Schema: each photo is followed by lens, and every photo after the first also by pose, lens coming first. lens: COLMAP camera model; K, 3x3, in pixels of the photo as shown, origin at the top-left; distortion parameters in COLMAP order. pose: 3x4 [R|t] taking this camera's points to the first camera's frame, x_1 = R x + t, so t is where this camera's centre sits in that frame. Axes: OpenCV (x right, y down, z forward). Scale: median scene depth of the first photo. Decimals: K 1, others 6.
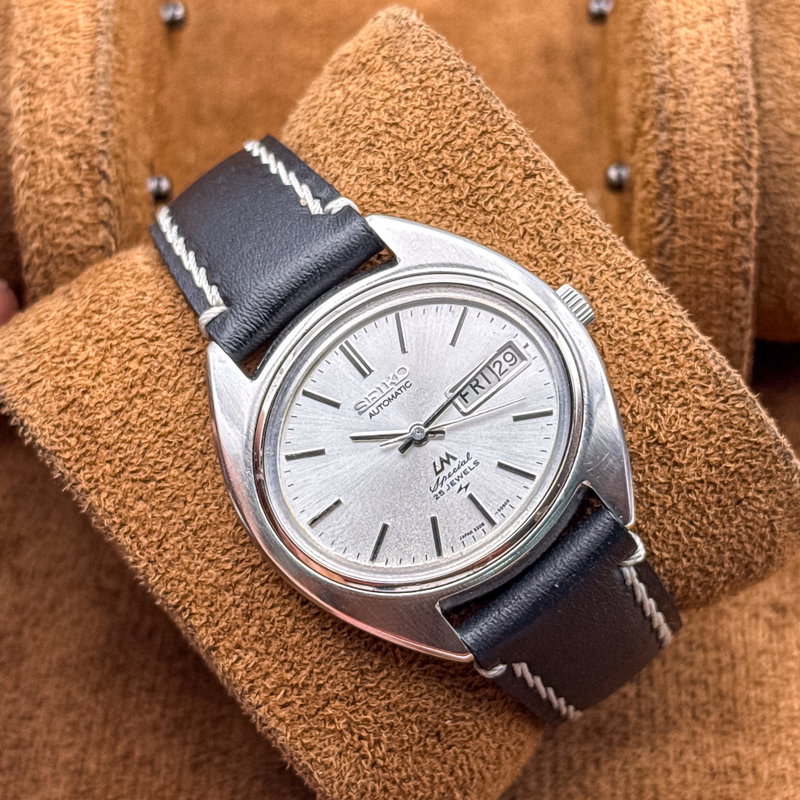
lens RADIAL K [[2241.1, 0, 400.0], [0, 2241.1, 400.0], [0, 0, 1]] dist [-0.028507, -0.310198]
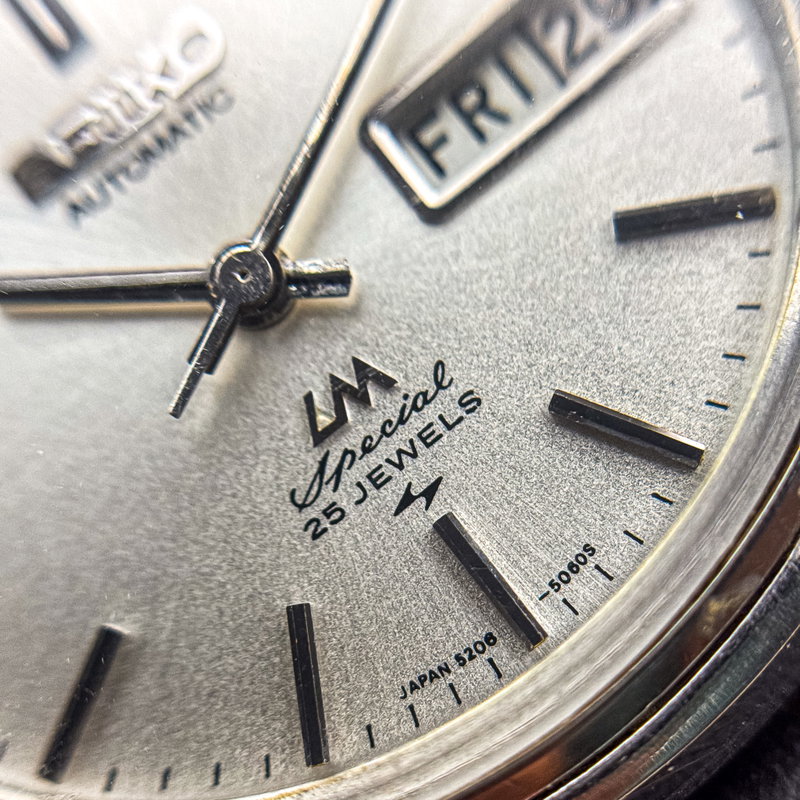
lens RADIAL K [[1519.7, 0, 402.7], [0, 1519.7, 477.3], [0, 0, 1]] dist [0.283003, -0.259029]
pose [[0.998929, 0.020300, -0.041585, 0.033778], [-0.019307, 0.999522, 0.024160, 0.032750], [0.042055, -0.023331, 0.998843, 0.823004]]
